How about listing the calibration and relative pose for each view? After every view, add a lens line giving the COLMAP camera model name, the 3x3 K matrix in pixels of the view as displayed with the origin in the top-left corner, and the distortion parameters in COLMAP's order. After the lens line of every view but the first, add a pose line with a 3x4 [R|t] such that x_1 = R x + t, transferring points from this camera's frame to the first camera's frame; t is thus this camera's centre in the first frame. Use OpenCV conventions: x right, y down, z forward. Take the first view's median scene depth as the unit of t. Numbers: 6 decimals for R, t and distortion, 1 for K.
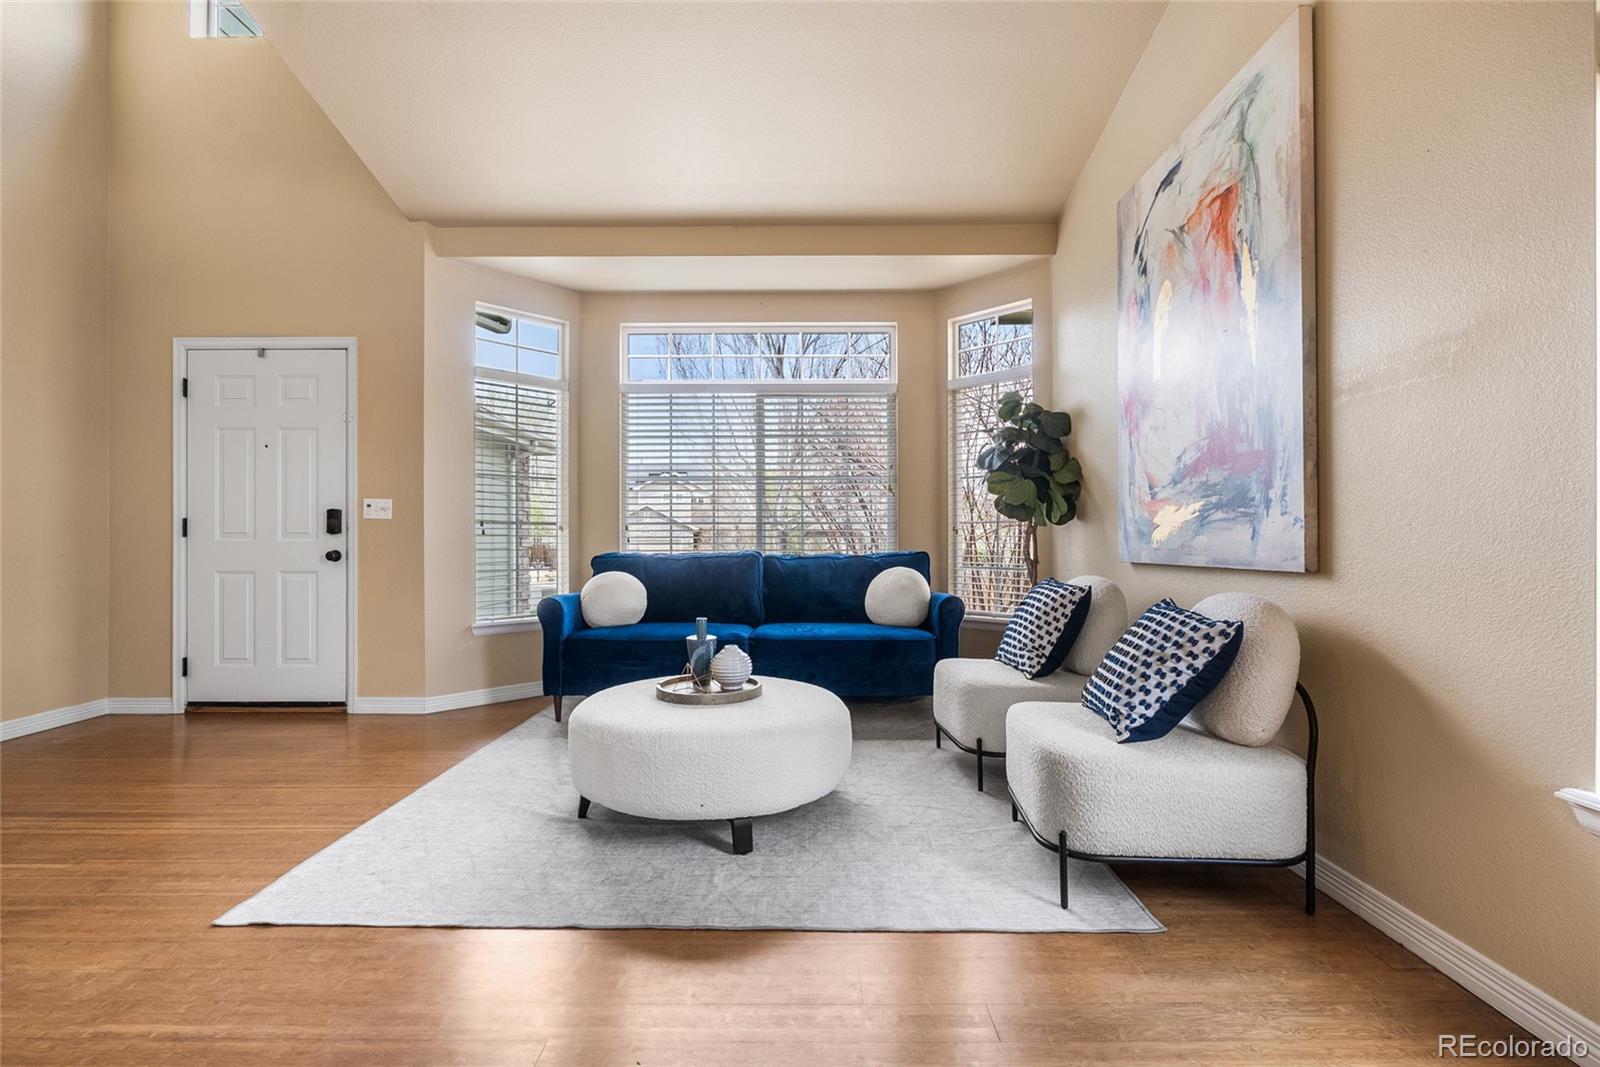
lens RADIAL K [[726.9, 0, 798.0], [0, 726.9, 539.4], [0, 0, 1]] dist [-0.005561, 0.000224]
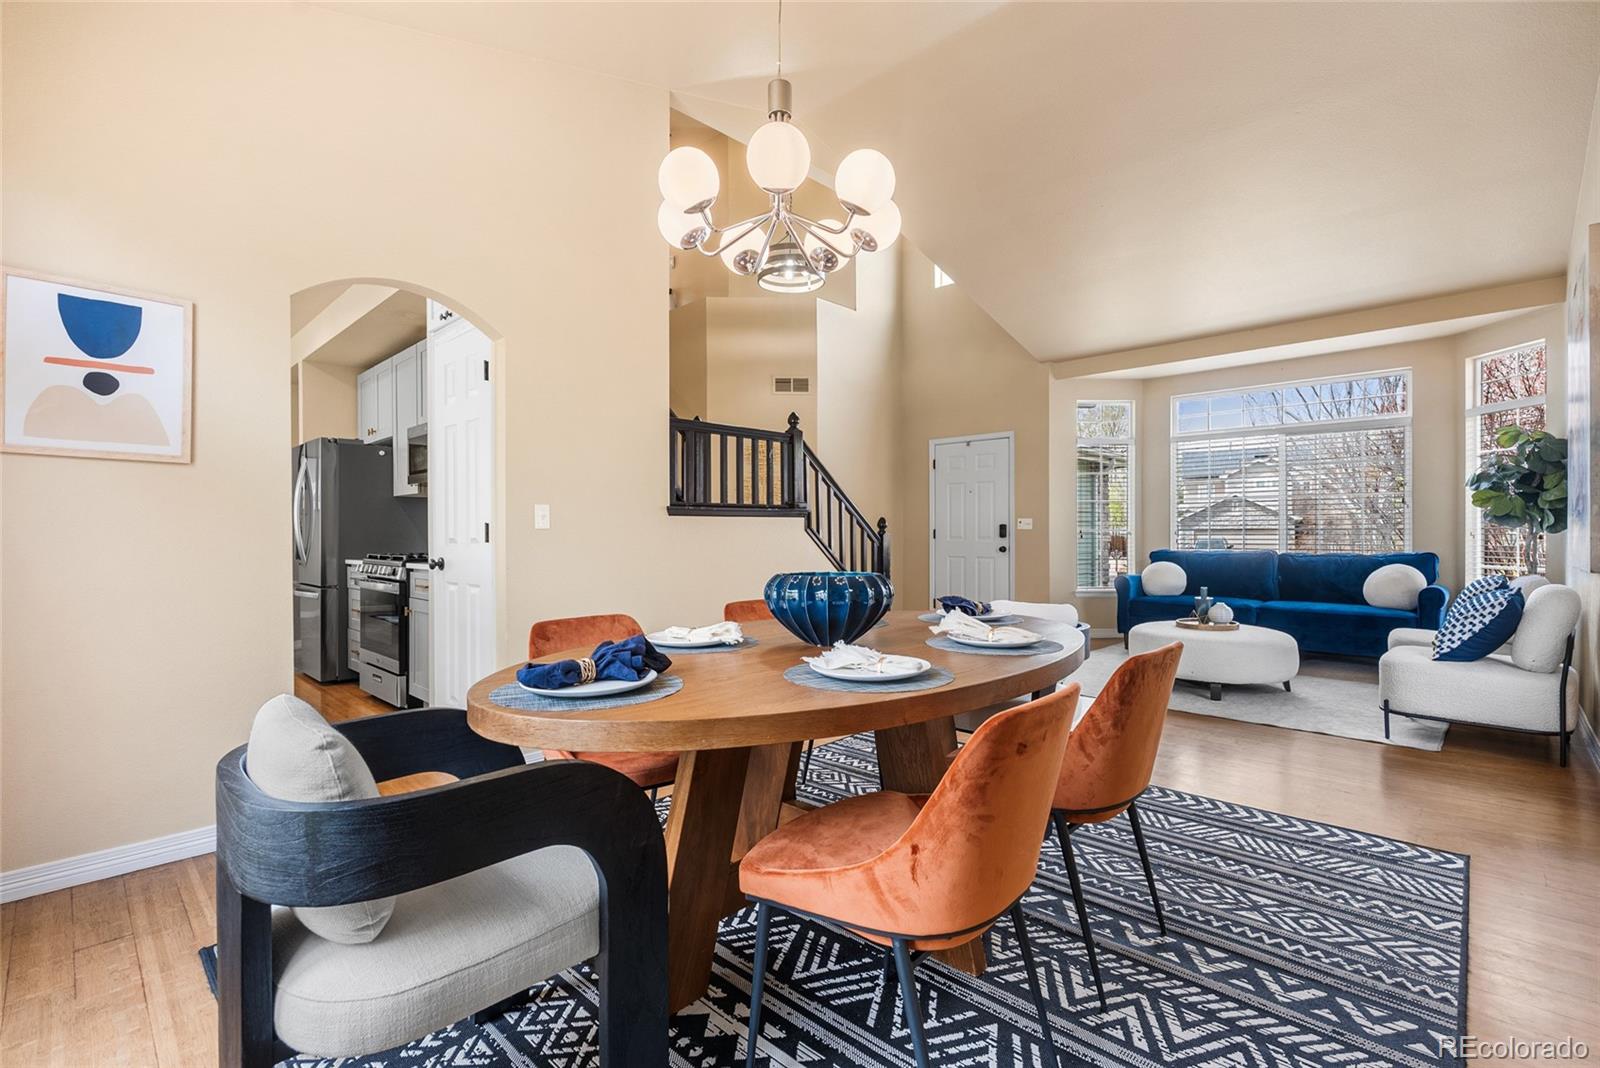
lens RADIAL K [[711.0, 0, 802.5], [0, 711.0, 535.4], [0, 0, 1]] dist [-0.005880, 0.000689]
pose [[0.724007, 0.002387, -0.689789, 0.270116], [0.004063, 0.999962, 0.007726, -0.031114], [0.689781, -0.008396, 0.723970, -0.736206]]
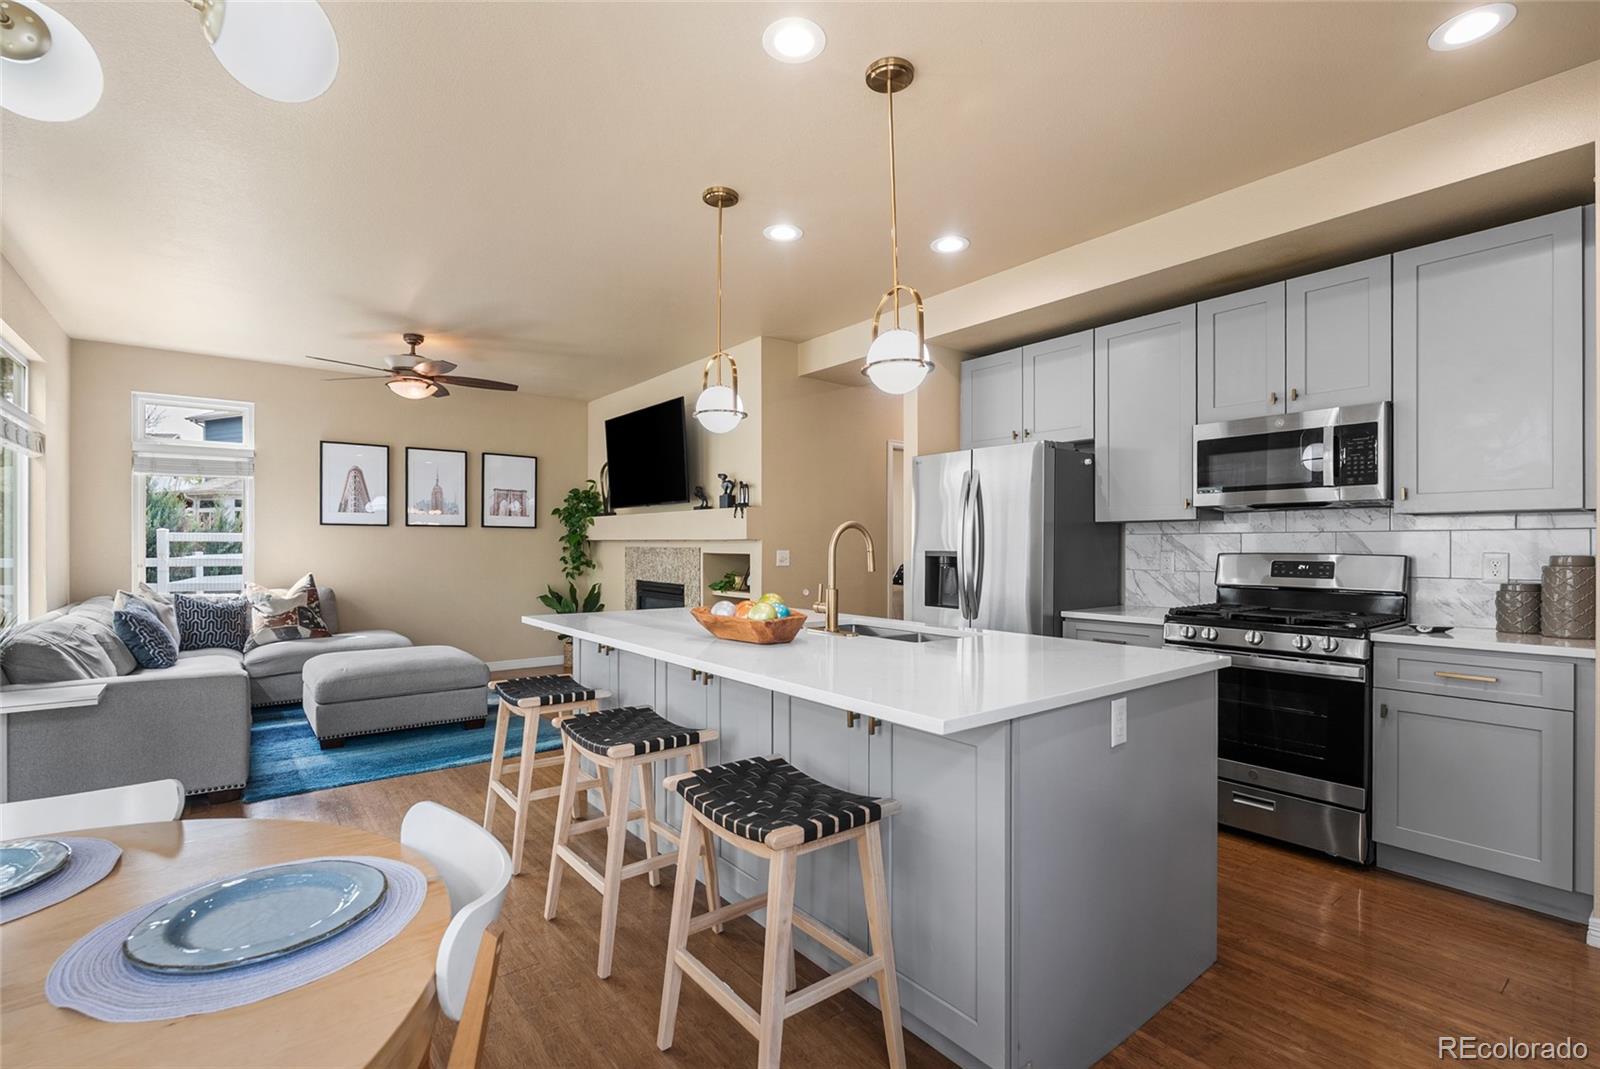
lens RADIAL K [[728.1, 0, 797.0], [0, 728.1, 548.0], [0, 0, 1]] dist [-0.006007, -0.000312]
pose [[0.616587, 0.004148, -0.787276, -0.735532], [0.000340, 0.999985, 0.005535, -0.070821], [0.787287, -0.003681, 0.616576, -1.242887]]
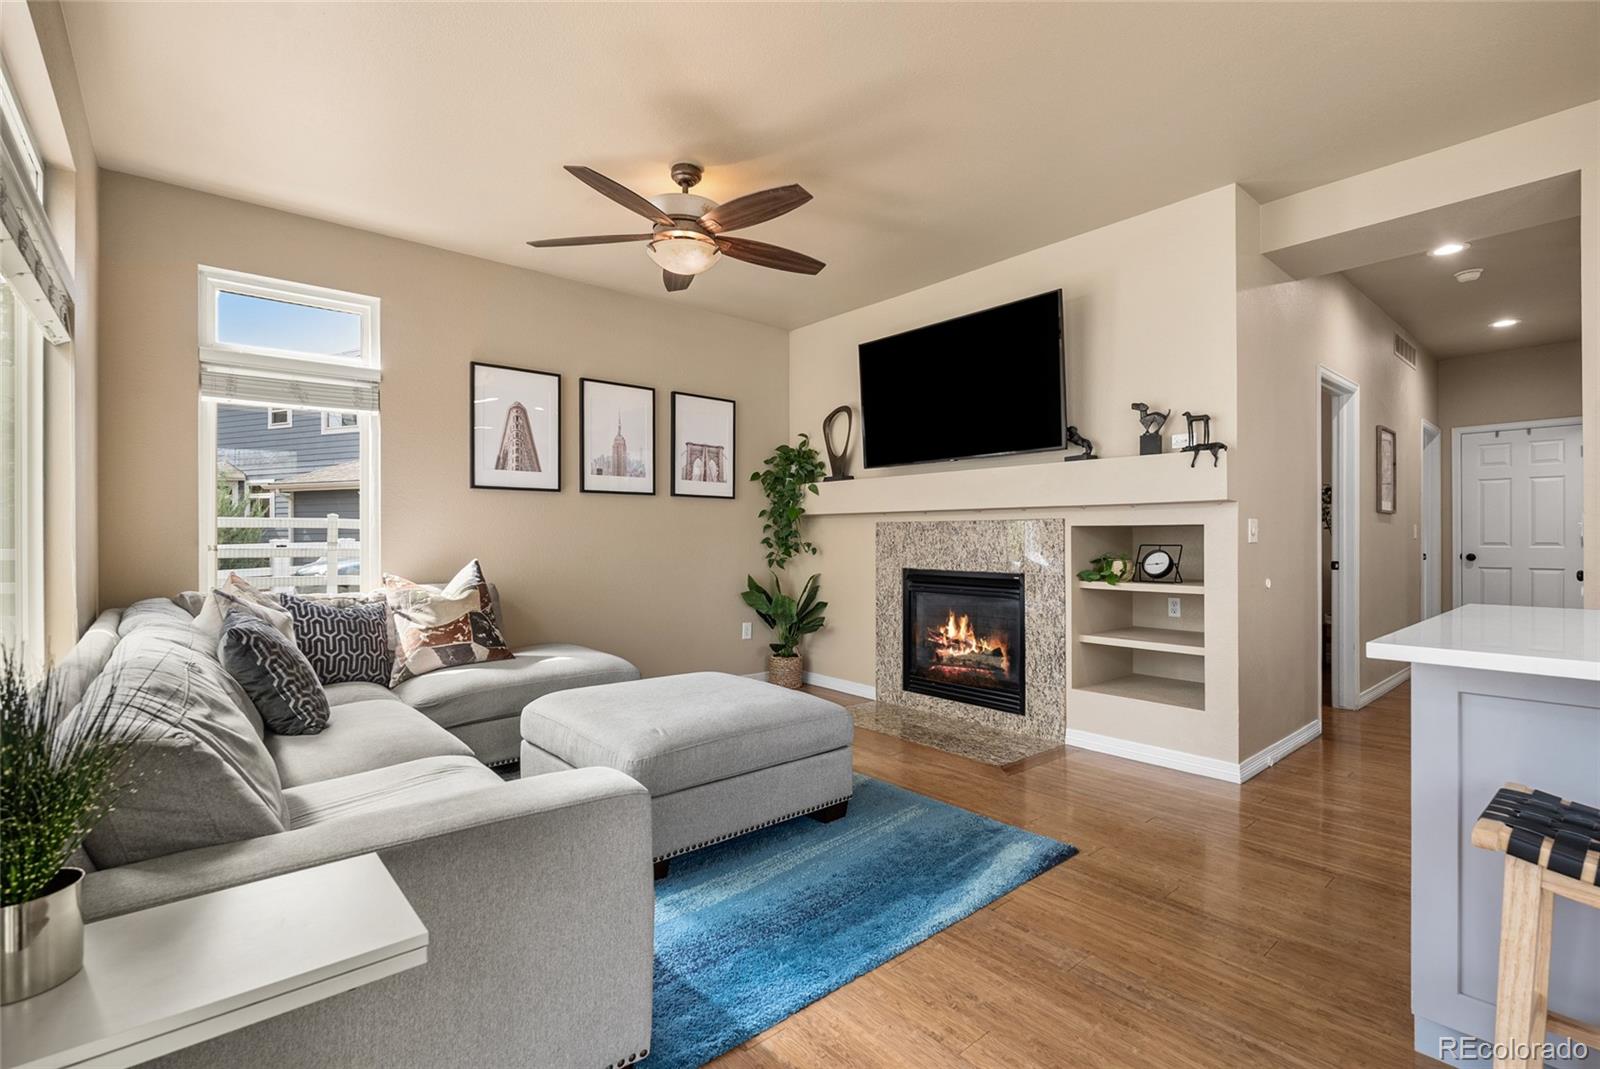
lens RADIAL K [[721.7, 0, 797.8], [0, 721.7, 537.4], [0, 0, 1]] dist [-0.004764, -0.000109]
pose [[0.653361, -0.002631, -0.757042, -1.532278], [0.004338, 0.999991, 0.000268, -0.038418], [0.757034, -0.003459, 0.653366, -1.413473]]
